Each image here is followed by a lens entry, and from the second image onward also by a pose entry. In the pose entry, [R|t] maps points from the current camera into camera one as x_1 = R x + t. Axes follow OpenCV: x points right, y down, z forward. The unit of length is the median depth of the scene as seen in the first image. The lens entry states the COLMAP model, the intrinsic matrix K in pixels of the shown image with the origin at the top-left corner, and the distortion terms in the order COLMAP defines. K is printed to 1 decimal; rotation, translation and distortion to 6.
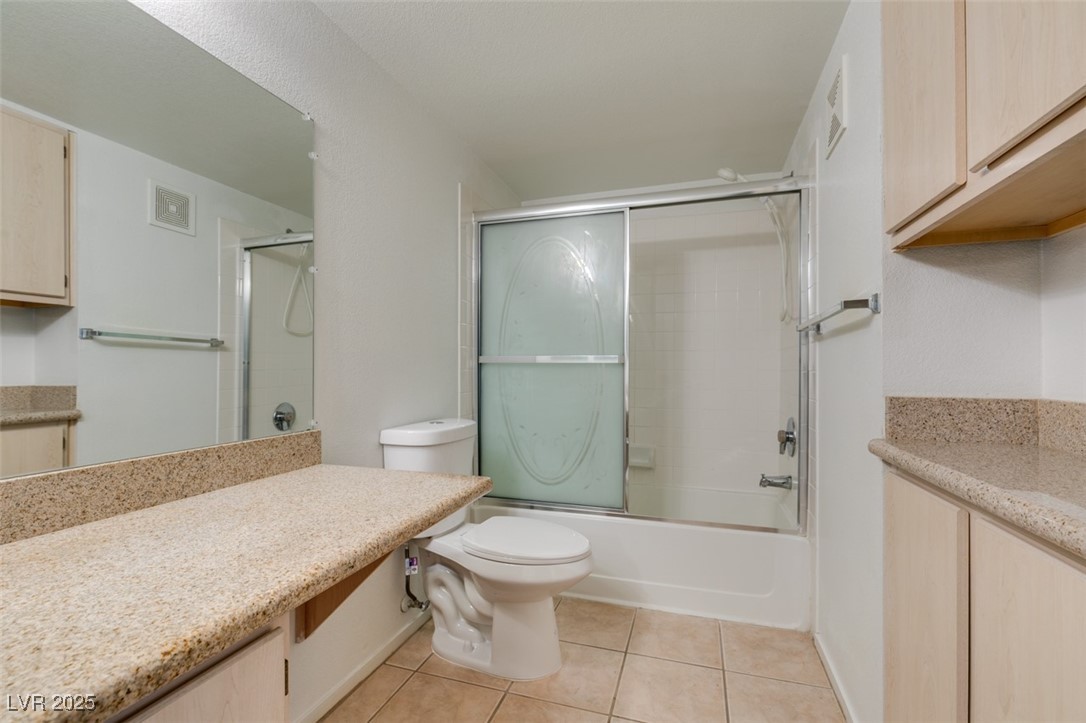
lens RADIAL K [[483.2, 0, 541.7], [0, 483.2, 368.8], [0, 0, 1]] dist [-0.003983, -0.000174]
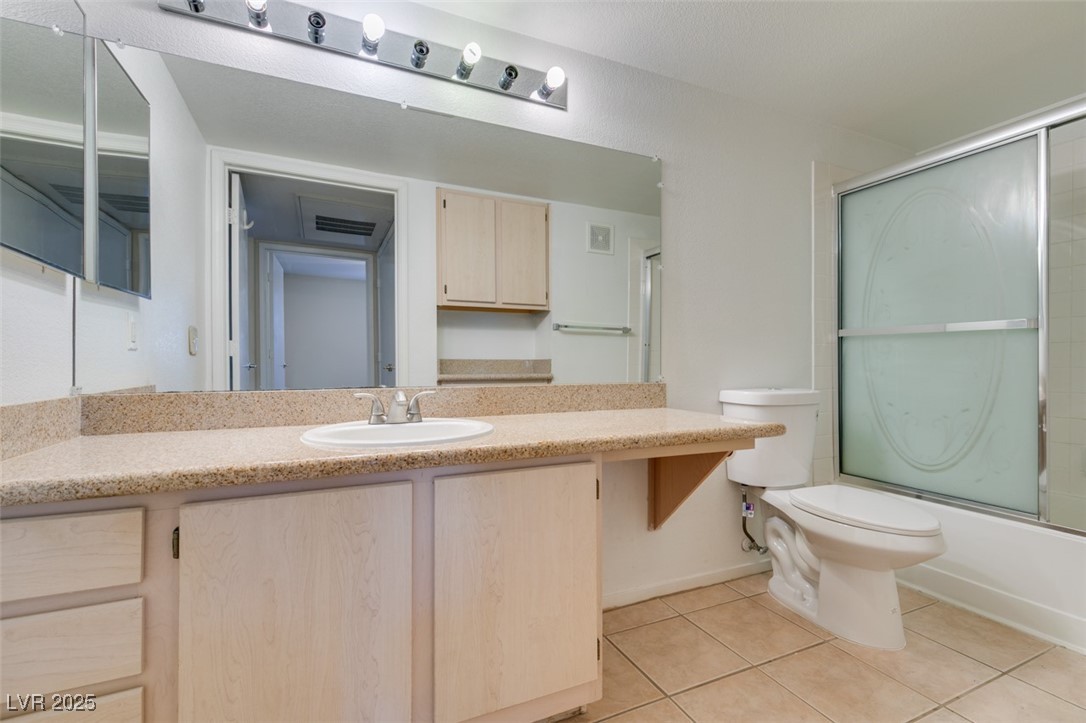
lens RADIAL K [[486.0, 0, 542.1], [0, 486.0, 365.0], [0, 0, 1]] dist [0.001275, -0.000402]
pose [[0.675943, 0.003427, -0.736946, 0.243239], [0.000040, 0.999989, 0.004687, 0.051806], [0.736954, -0.003197, 0.675936, -0.147046]]
